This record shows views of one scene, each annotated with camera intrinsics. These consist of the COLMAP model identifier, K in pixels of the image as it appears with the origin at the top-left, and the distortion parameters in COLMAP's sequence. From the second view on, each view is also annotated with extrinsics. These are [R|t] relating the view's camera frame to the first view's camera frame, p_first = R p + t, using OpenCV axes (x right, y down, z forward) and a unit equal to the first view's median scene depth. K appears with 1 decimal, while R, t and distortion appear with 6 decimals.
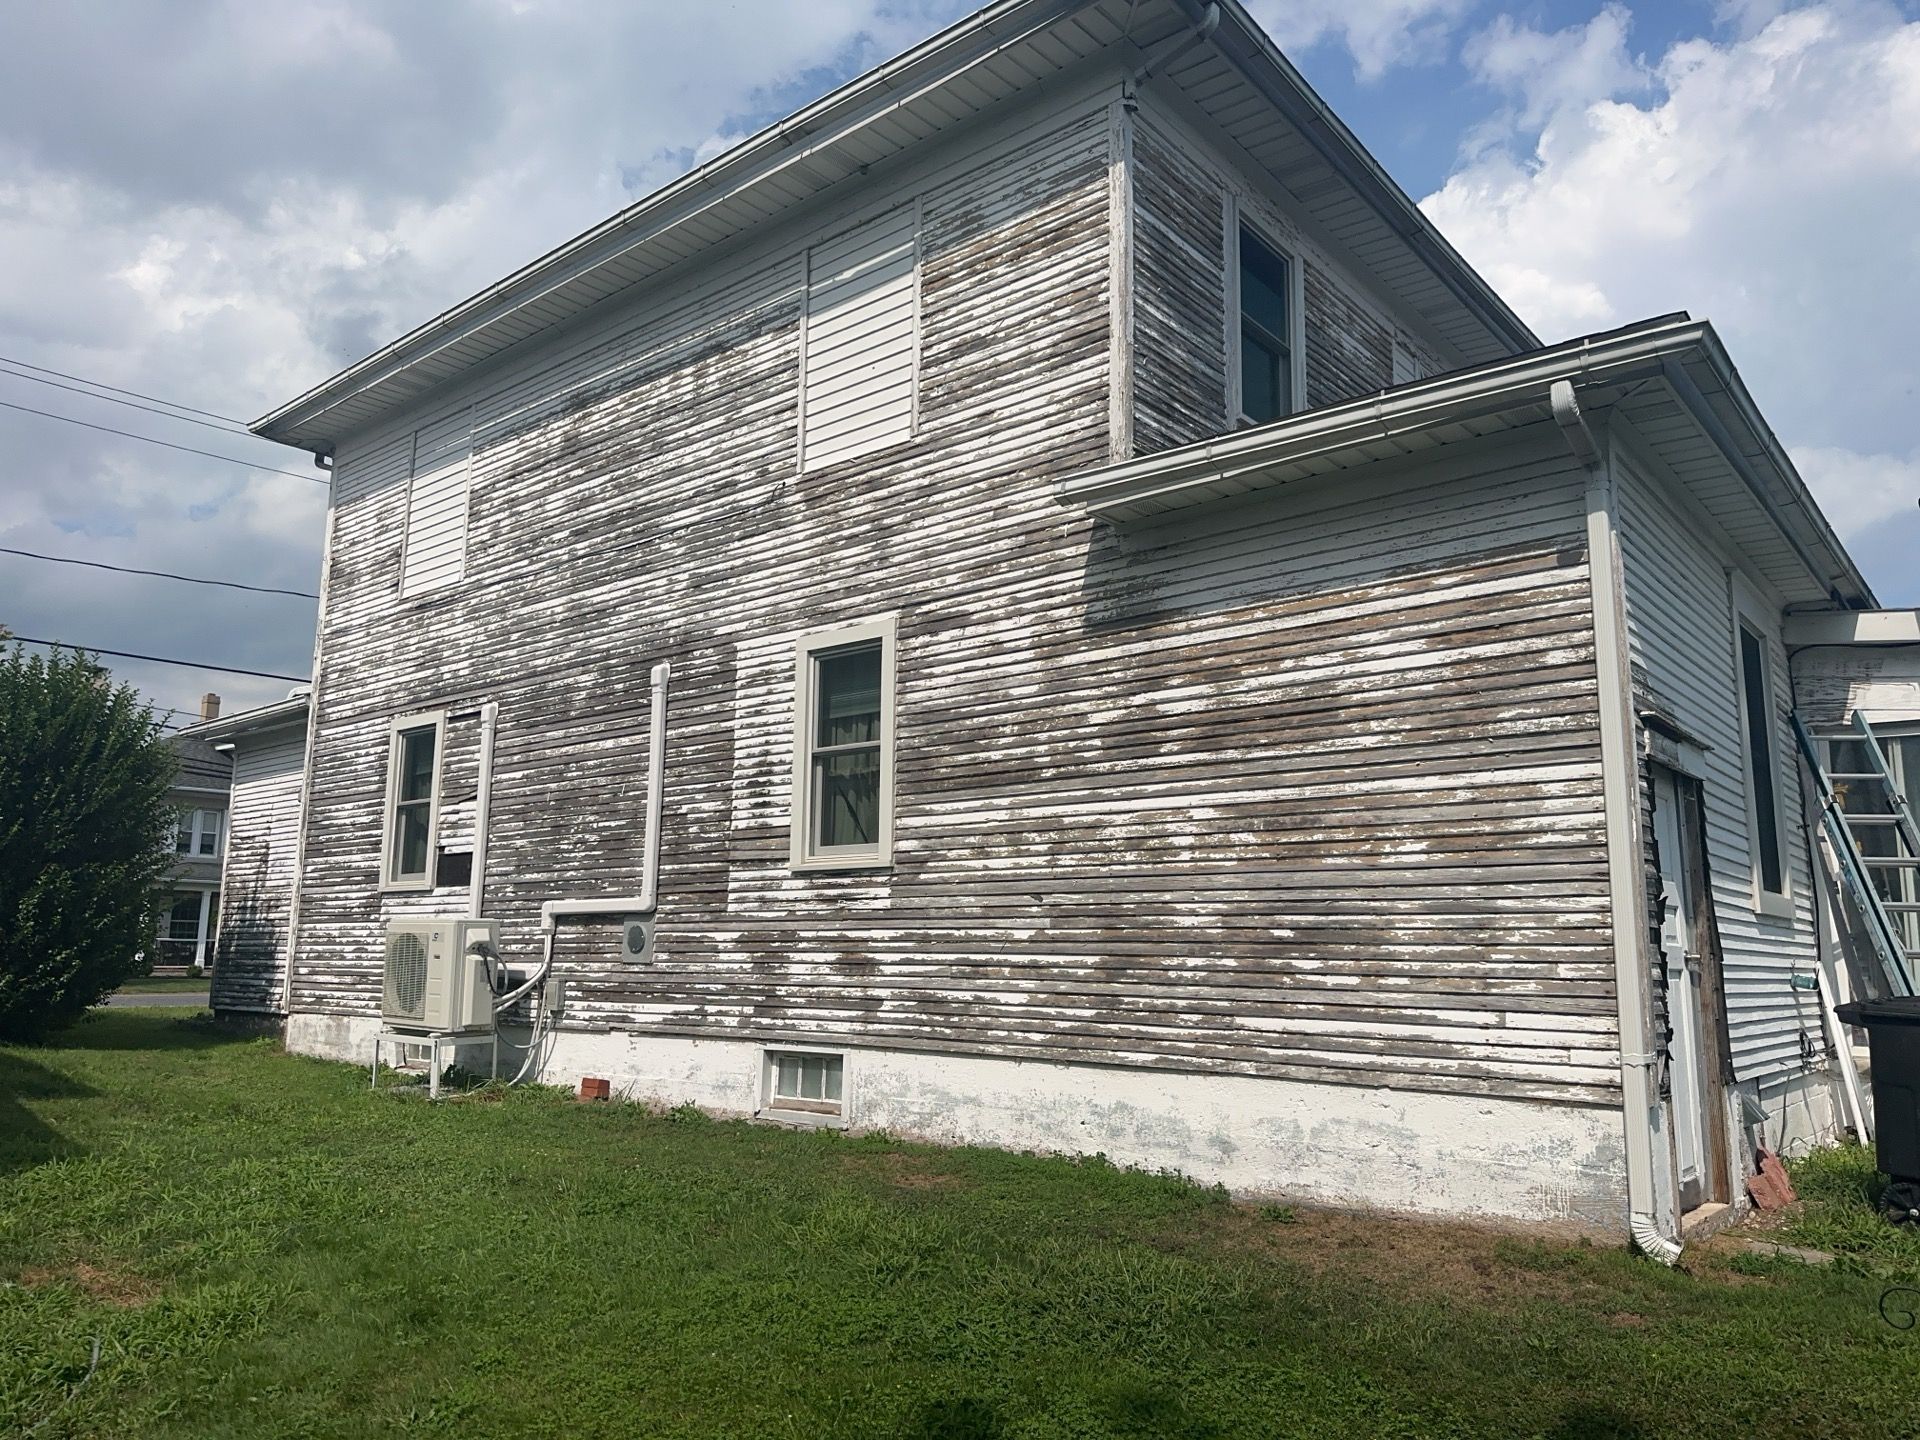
lens RADIAL K [[1359.8, 0, 935.8], [0, 1359.8, 743.0], [0, 0, 1]] dist [0.043401, -0.048086]
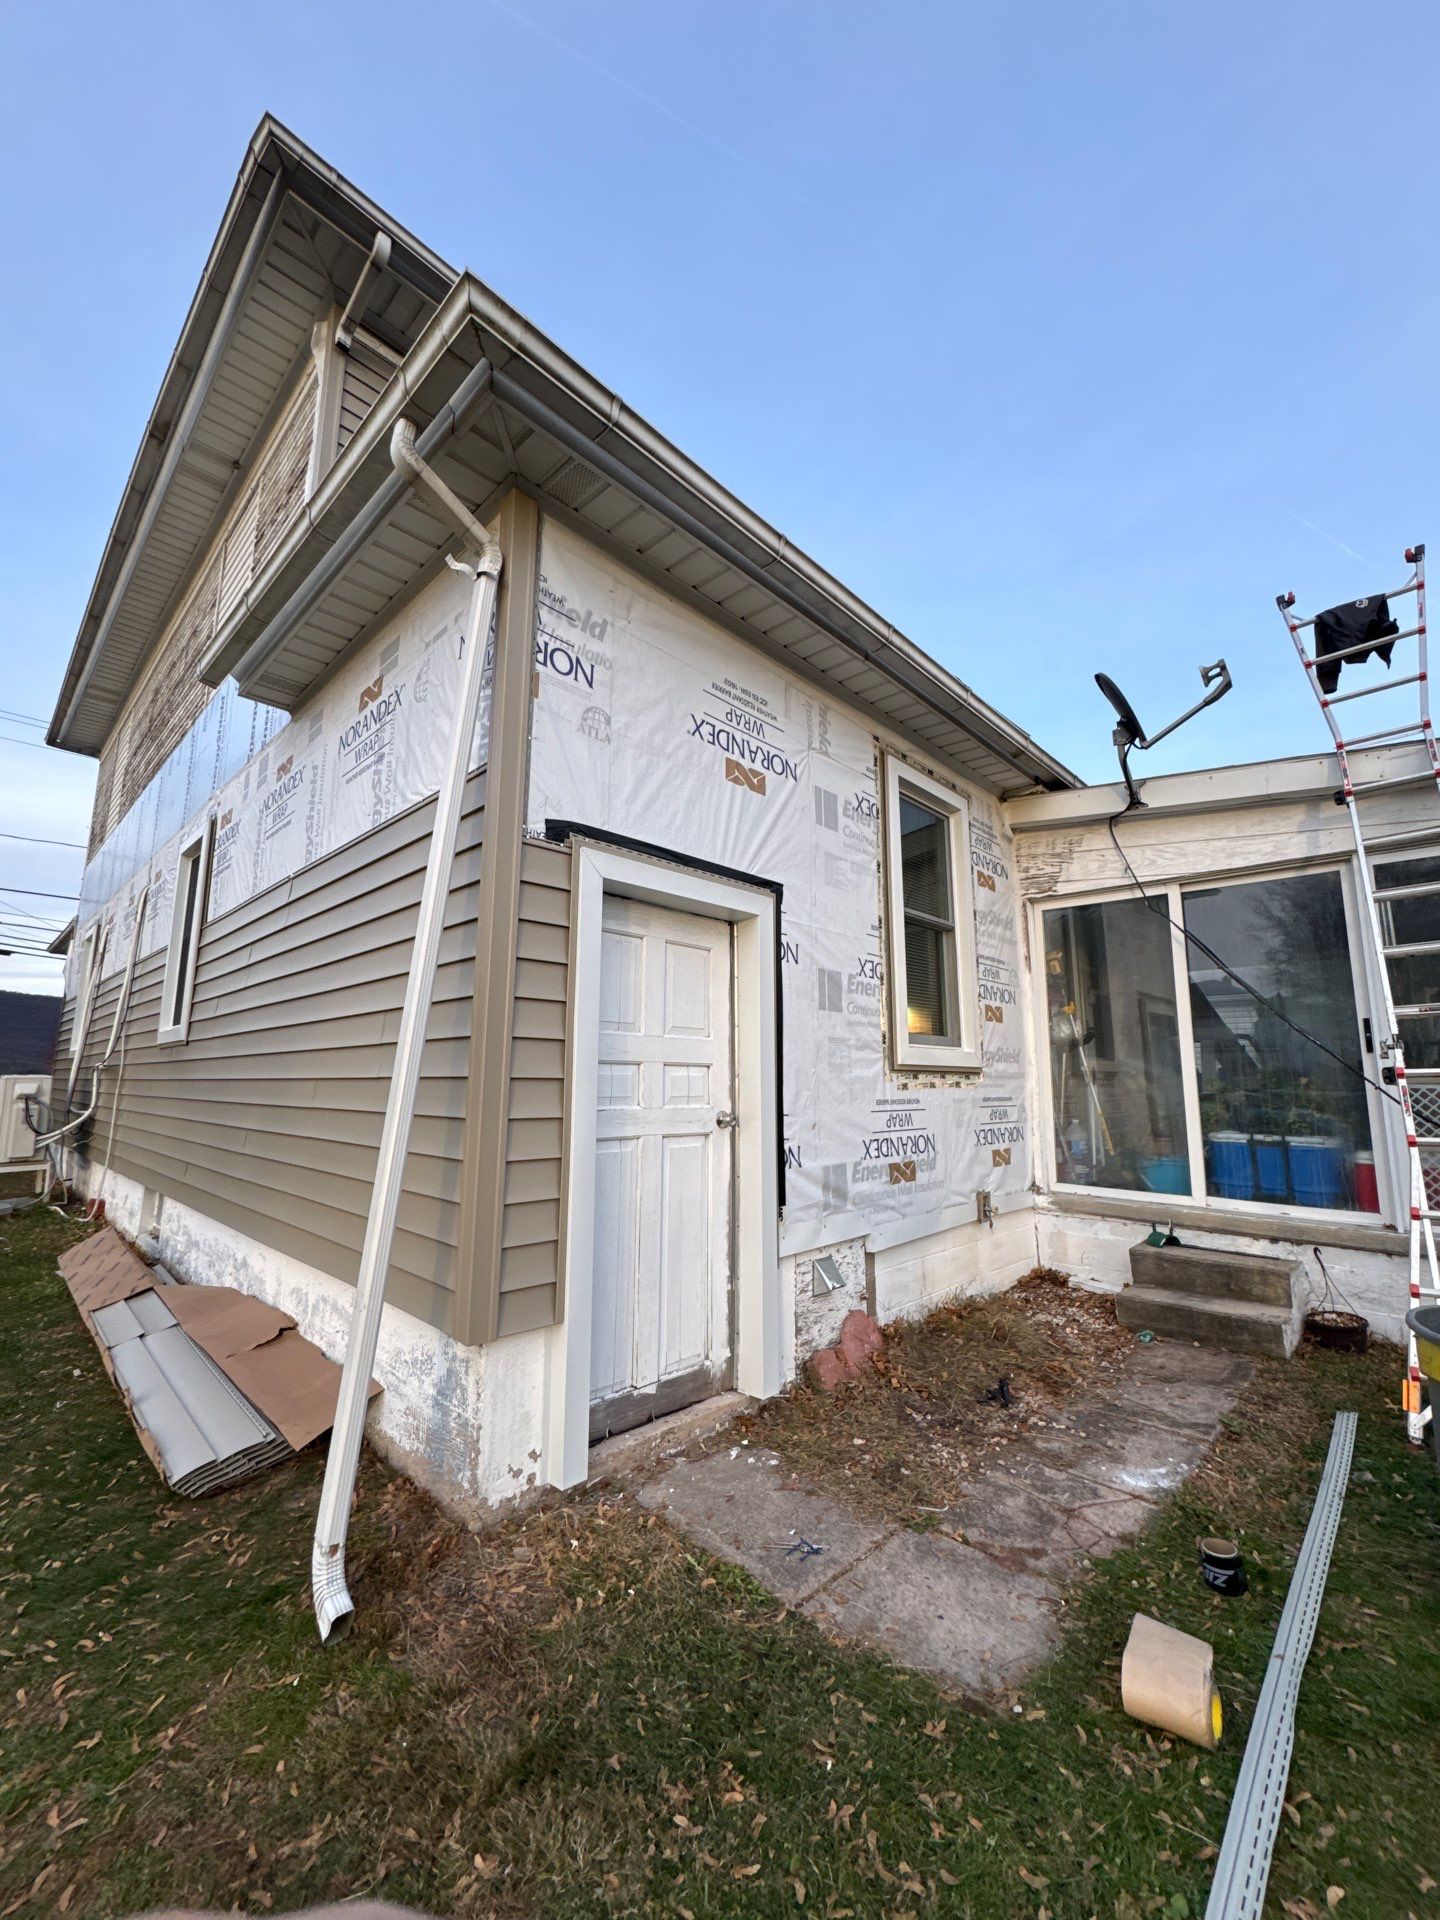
lens RADIAL K [[766.5, 0, 724.8], [0, 766.5, 957.5], [0, 0, 1]] dist [-0.002944, -0.000087]
pose [[0.998212, -0.018023, -0.056989, 0.445662], [0.017556, 0.999808, -0.008672, 0.040253], [0.057134, 0.007656, 0.998337, 0.369528]]
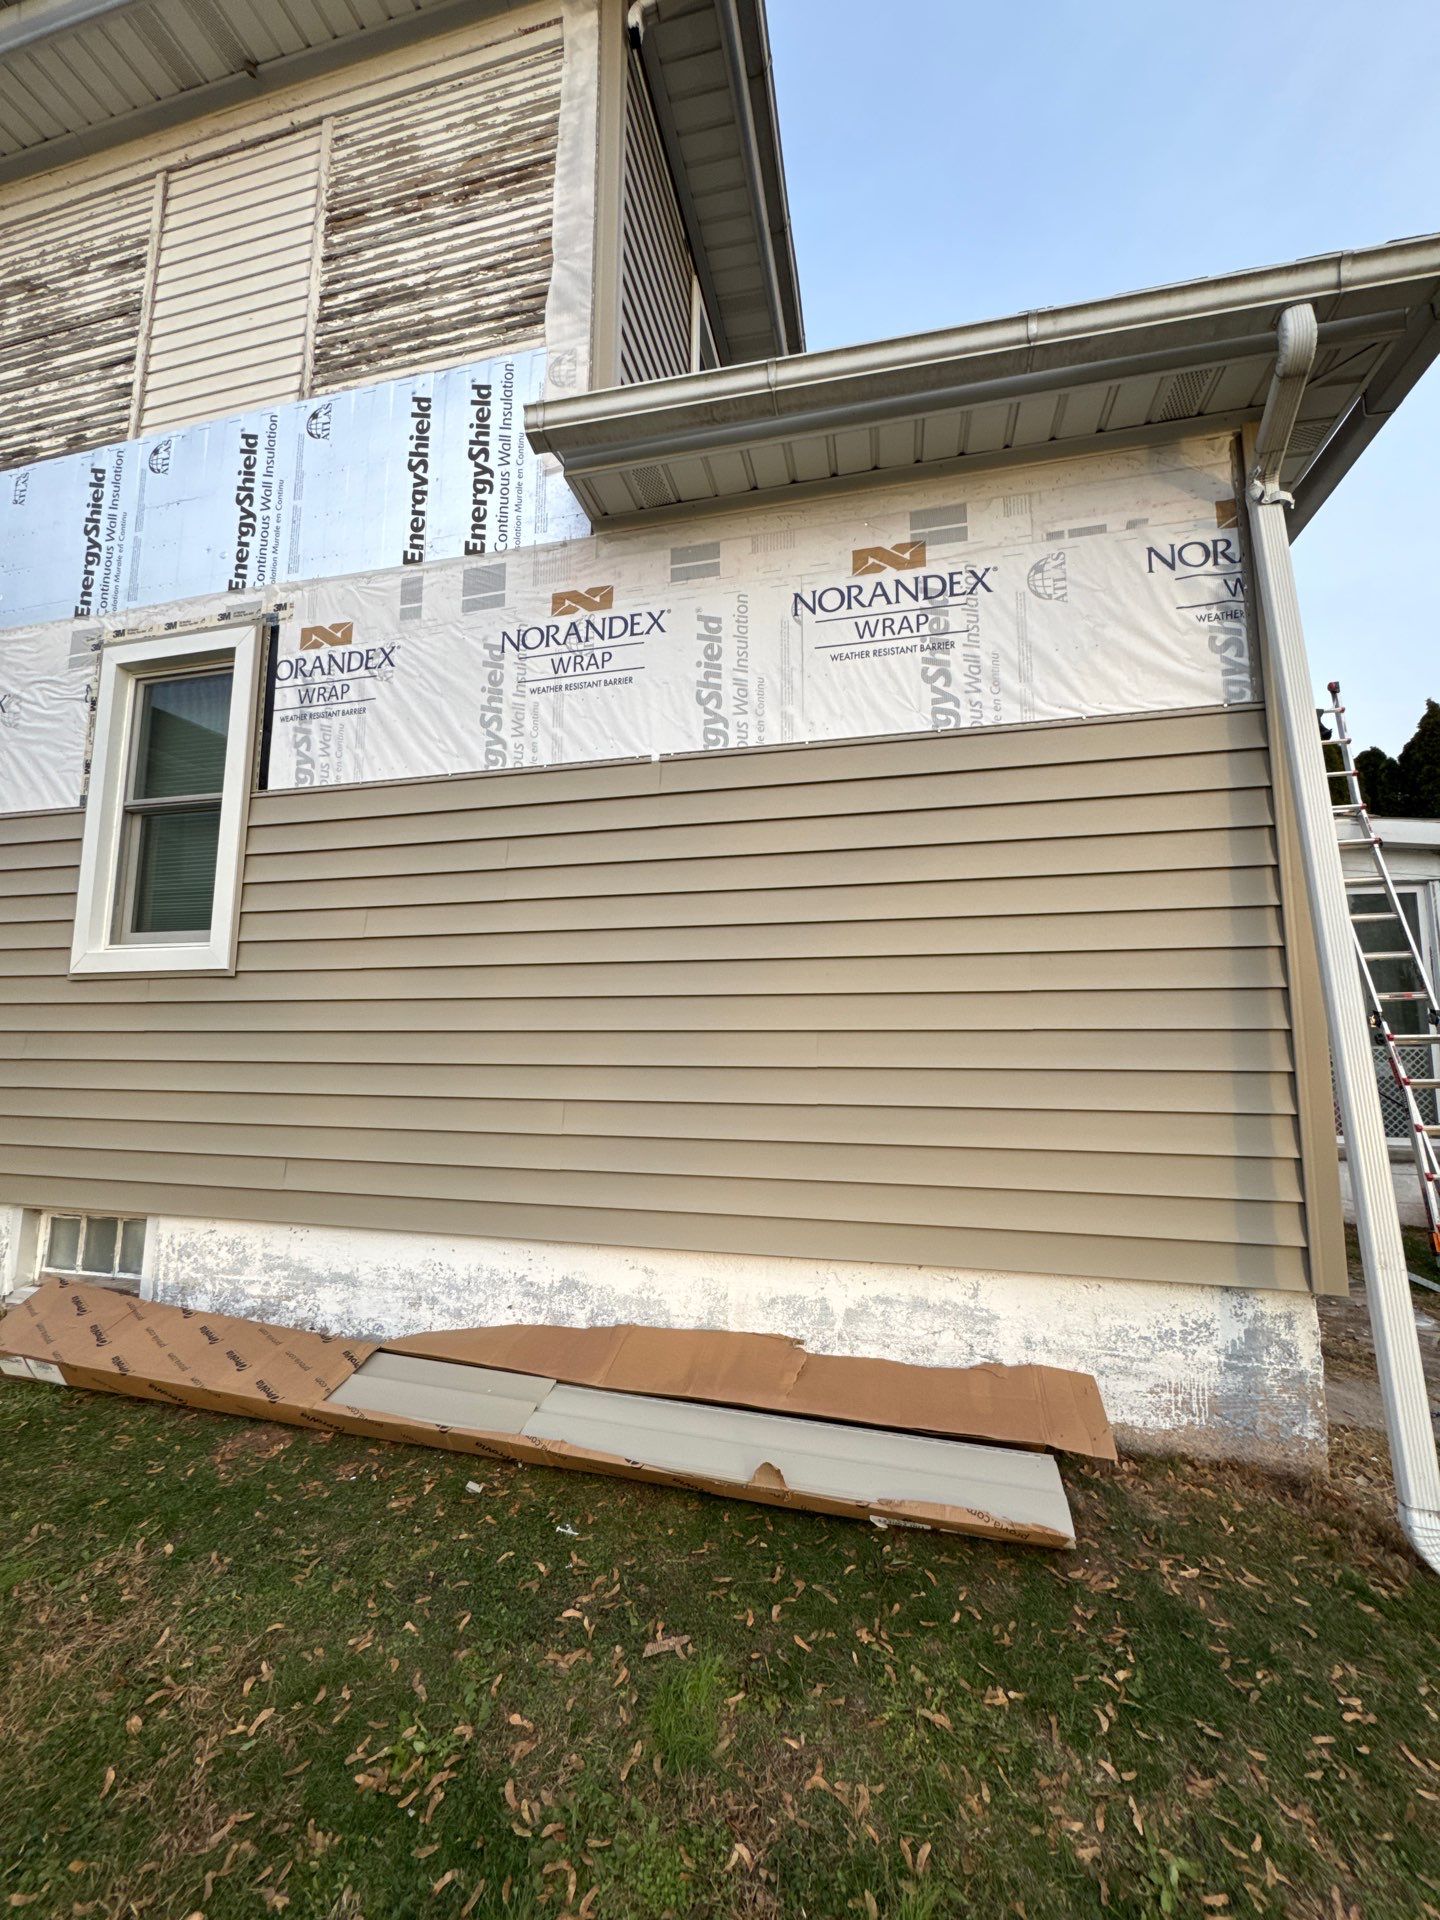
lens RADIAL K [[766.5, 0, 713.8], [0, 766.5, 961.7], [0, 0, 1]] dist [-0.002944, -0.000087]
pose [[0.887307, 0.046792, 0.458799, 0.005999], [-0.065975, 0.997486, 0.025864, 0.063599], [-0.456435, -0.053219, 0.888164, 0.504374]]
